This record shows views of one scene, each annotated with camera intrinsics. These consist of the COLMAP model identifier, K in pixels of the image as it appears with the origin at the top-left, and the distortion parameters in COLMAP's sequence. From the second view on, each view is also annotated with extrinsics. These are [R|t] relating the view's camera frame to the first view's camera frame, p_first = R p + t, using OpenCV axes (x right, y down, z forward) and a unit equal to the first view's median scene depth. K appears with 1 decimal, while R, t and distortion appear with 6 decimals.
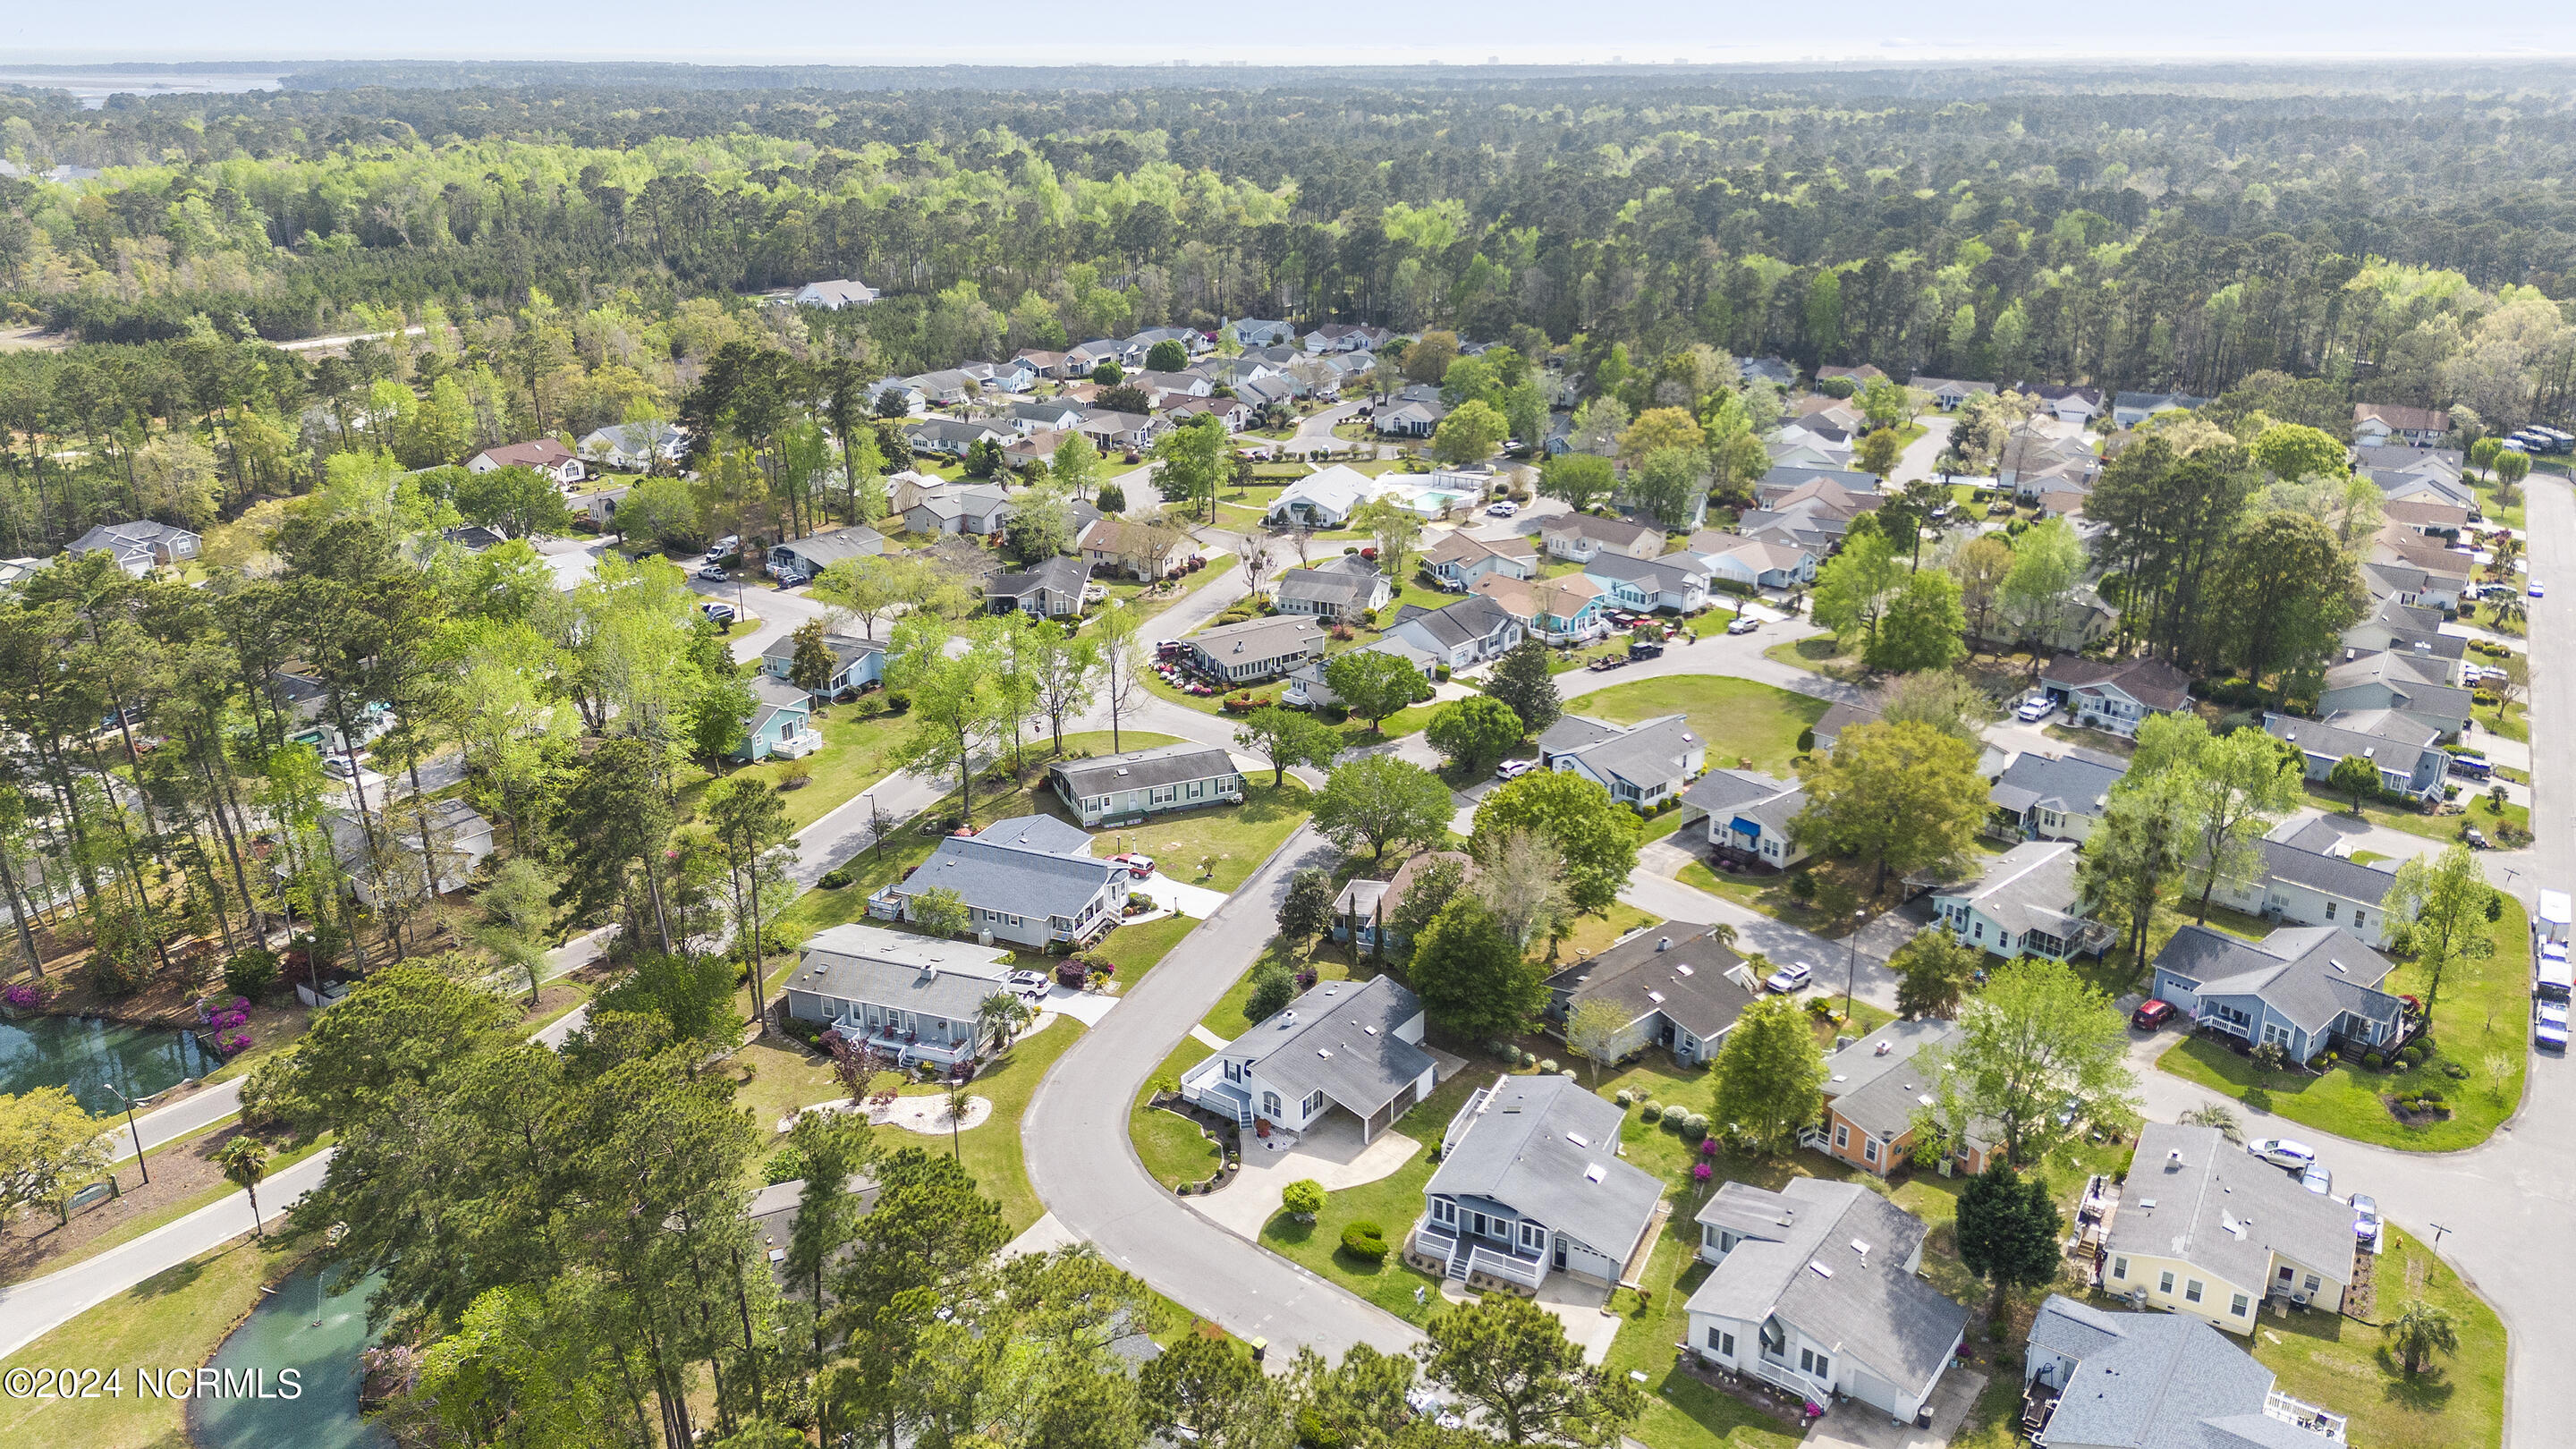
lens RADIAL K [[1775.6, 0, 1288.0], [0, 1775.6, 724.5], [0, 0, 1]] dist [0.102364, -0.141909]
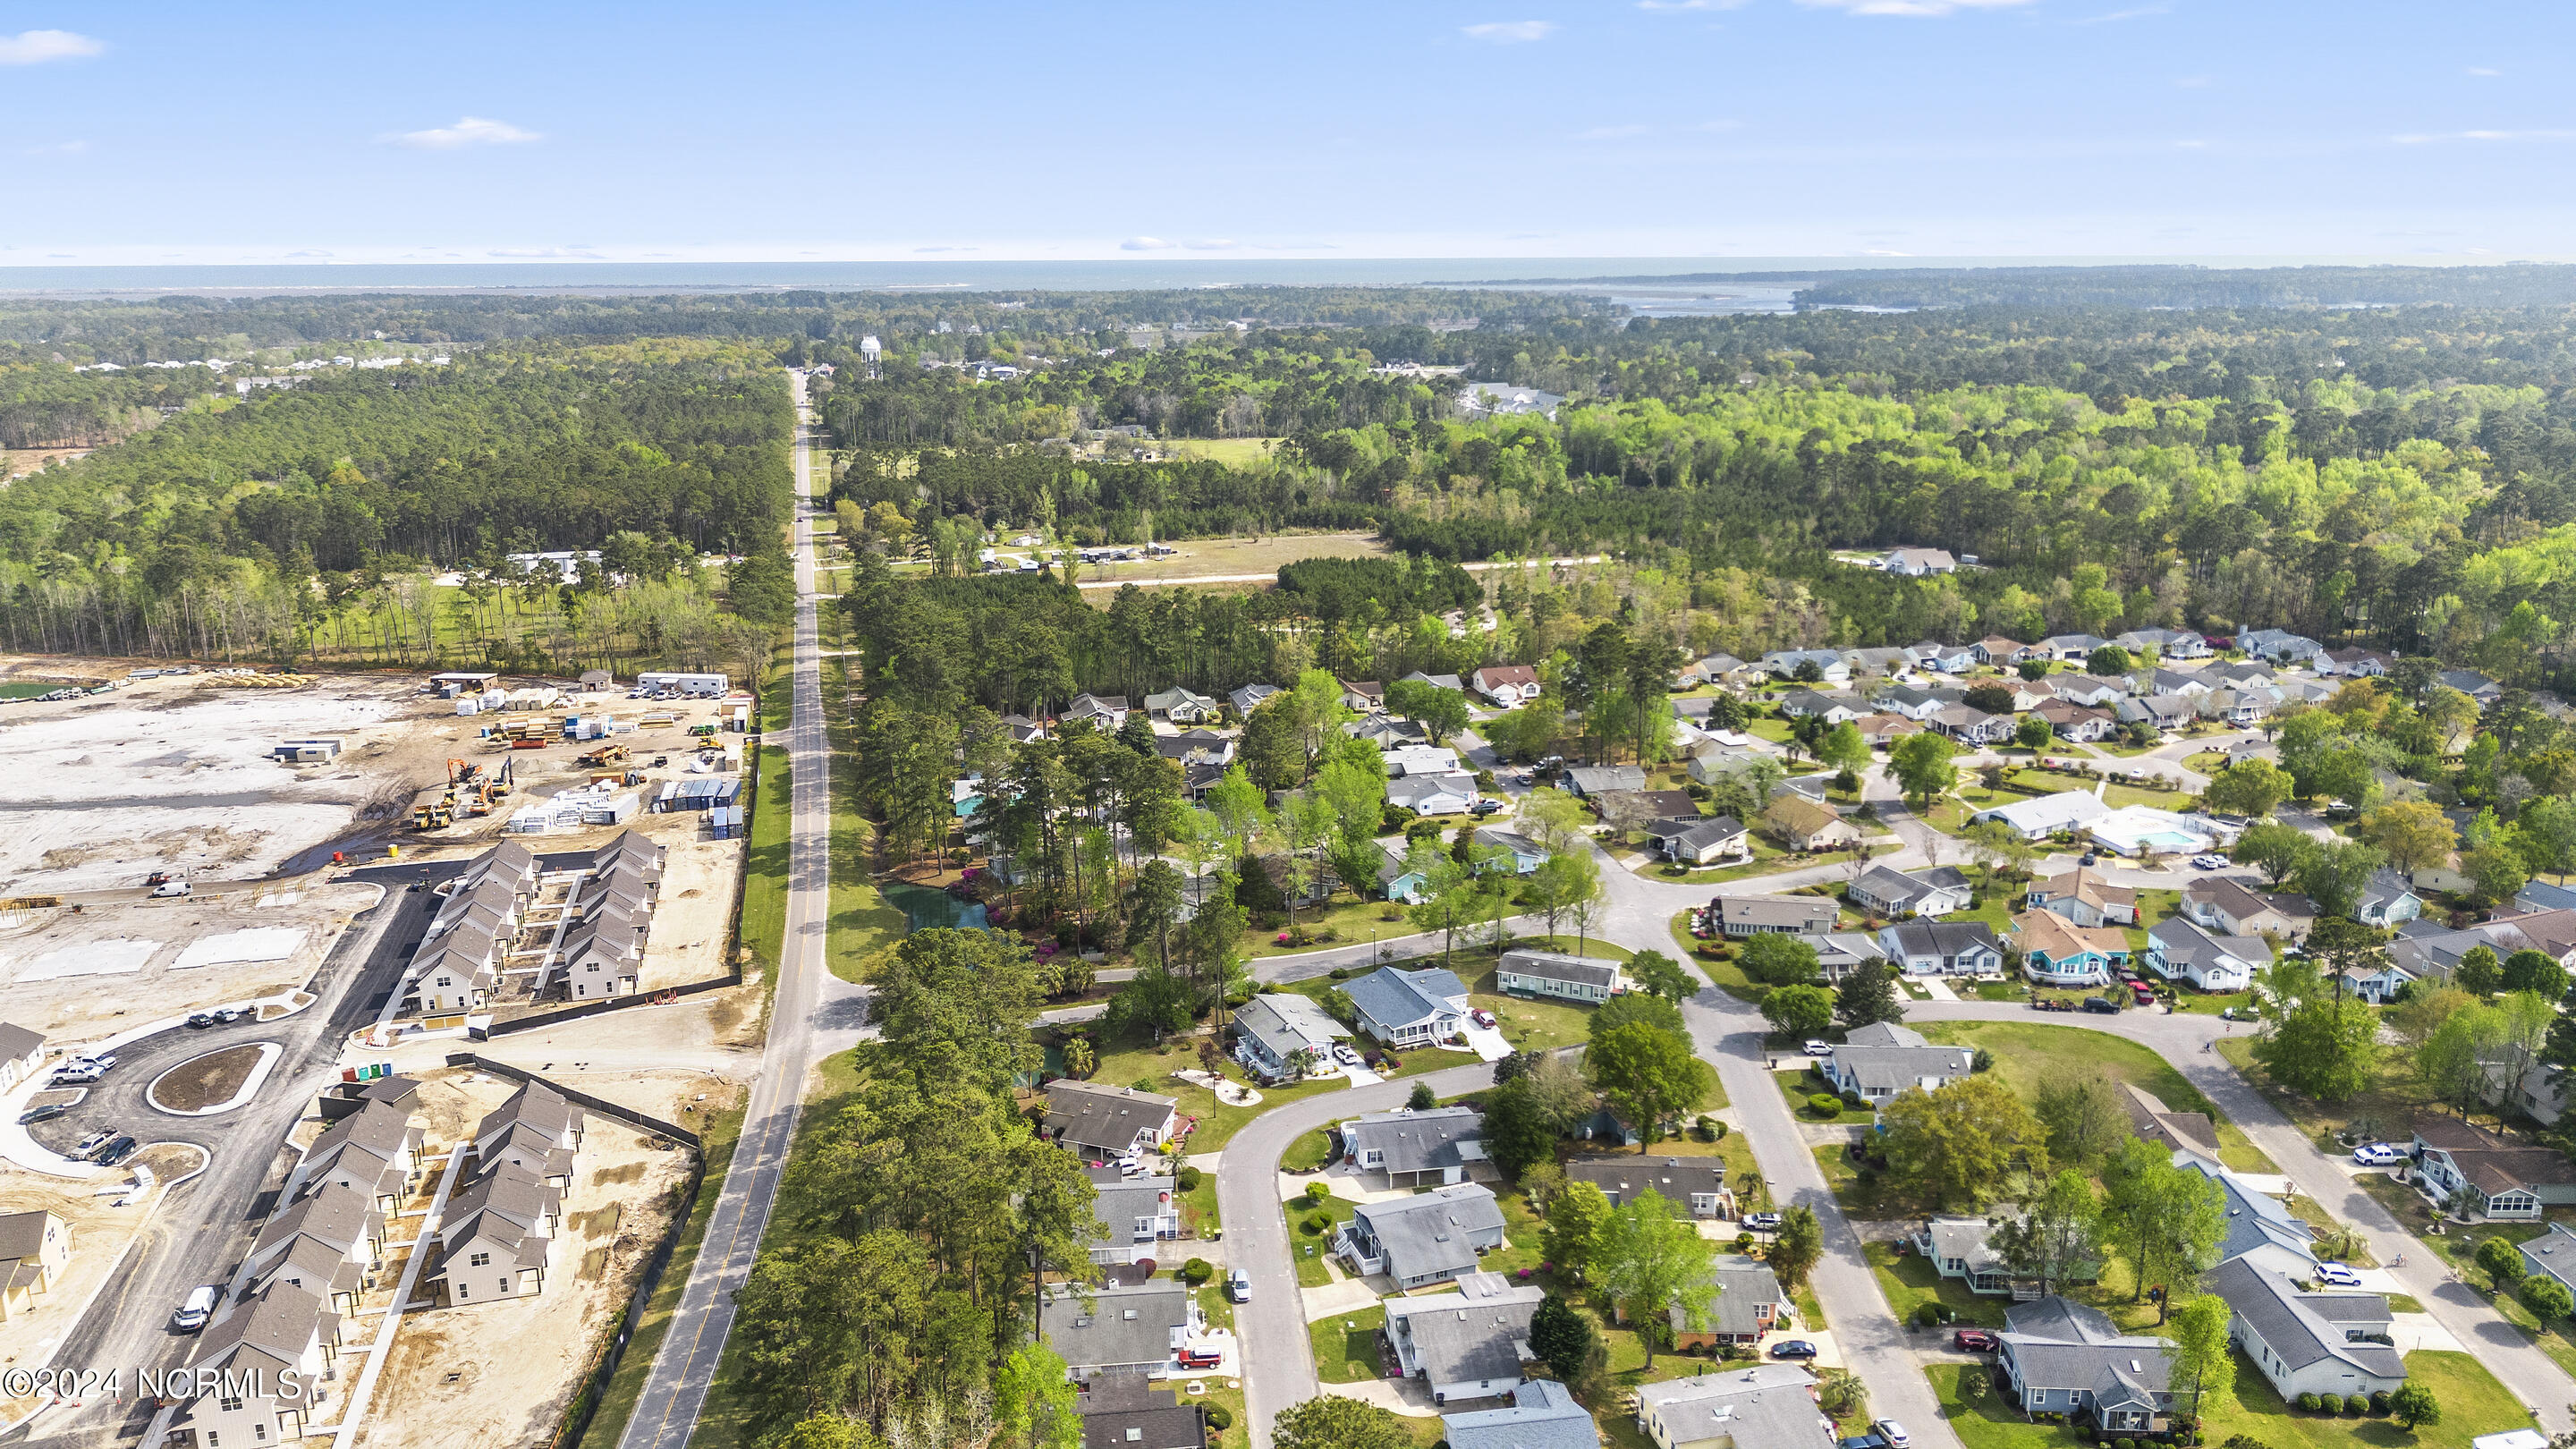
lens RADIAL K [[1775.6, 0, 1288.0], [0, 1775.6, 724.5], [0, 0, 1]] dist [0.102364, -0.141909]
pose [[0.706221, 0.171035, -0.687022, 1.015158], [-0.233490, 0.972357, 0.002054, -0.165655], [0.668382, 0.158962, 0.726634, -0.352984]]
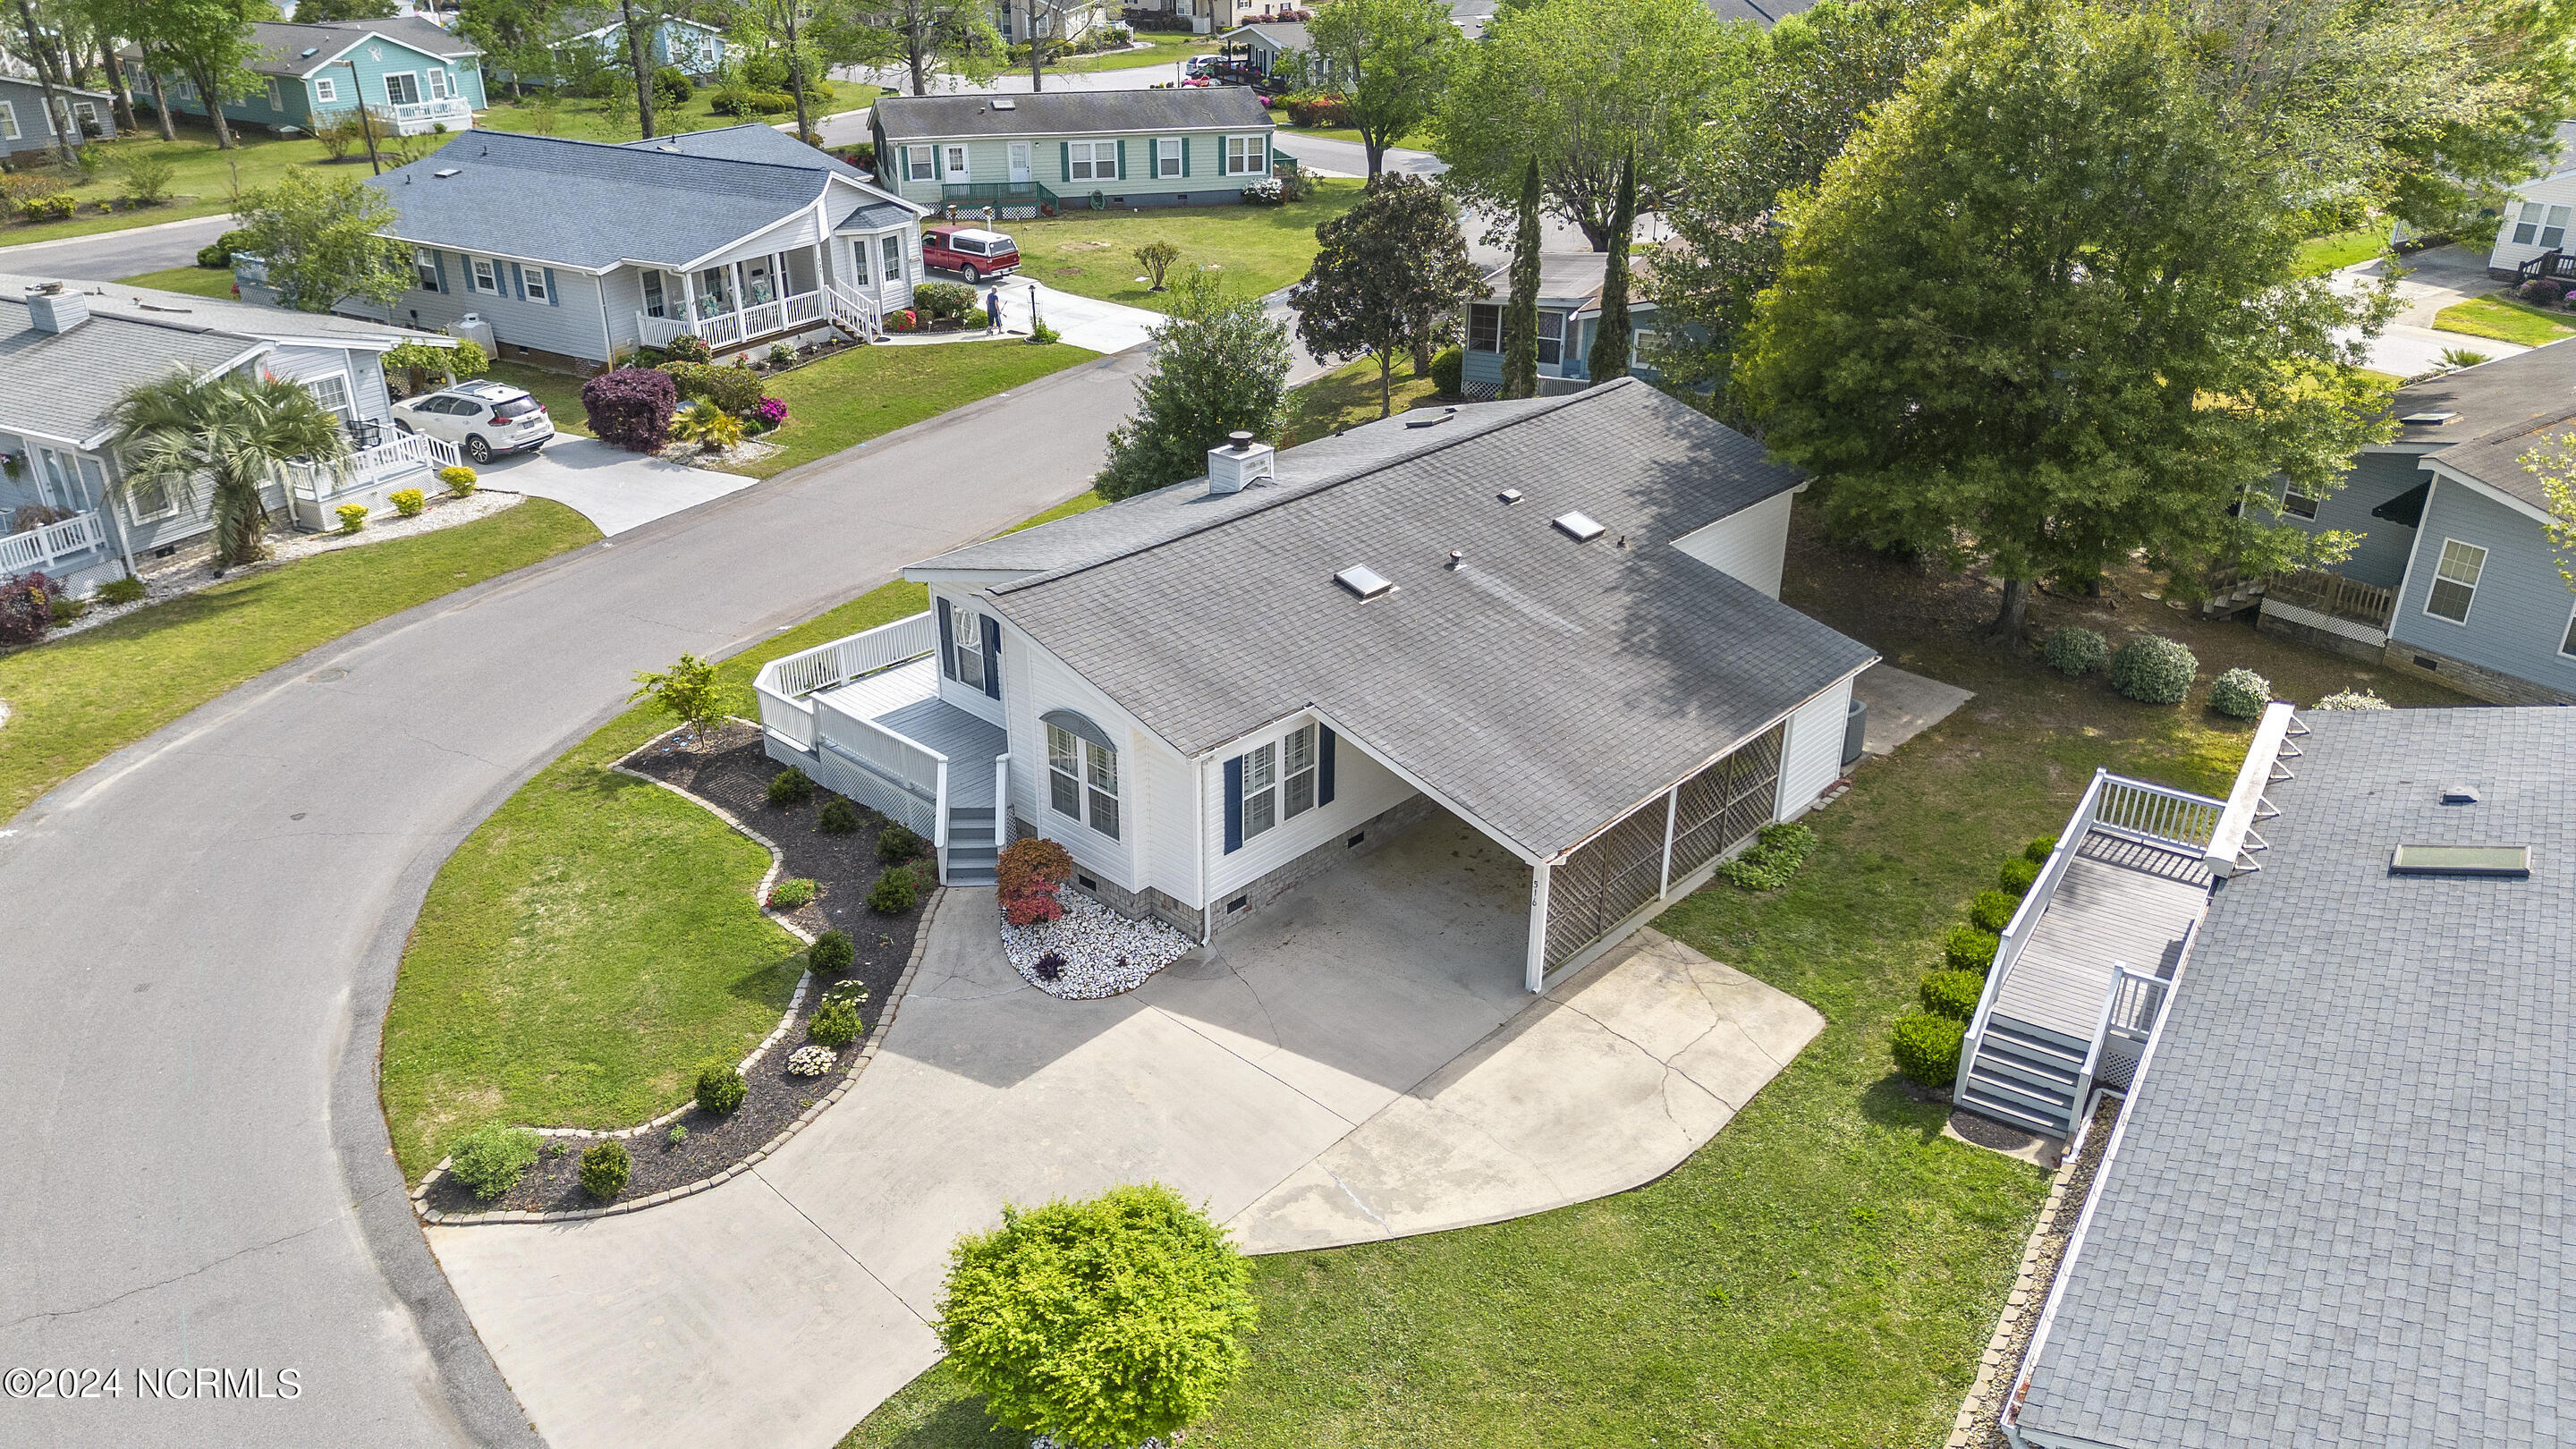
lens RADIAL K [[1775.6, 0, 1288.0], [0, 1775.6, 724.5], [0, 0, 1]] dist [0.102364, -0.141909]
pose [[0.994161, 0.058088, -0.090940, 0.031302], [-0.049625, 0.994456, 0.092707, 0.177633], [0.095821, -0.087653, 0.991532, 0.758045]]
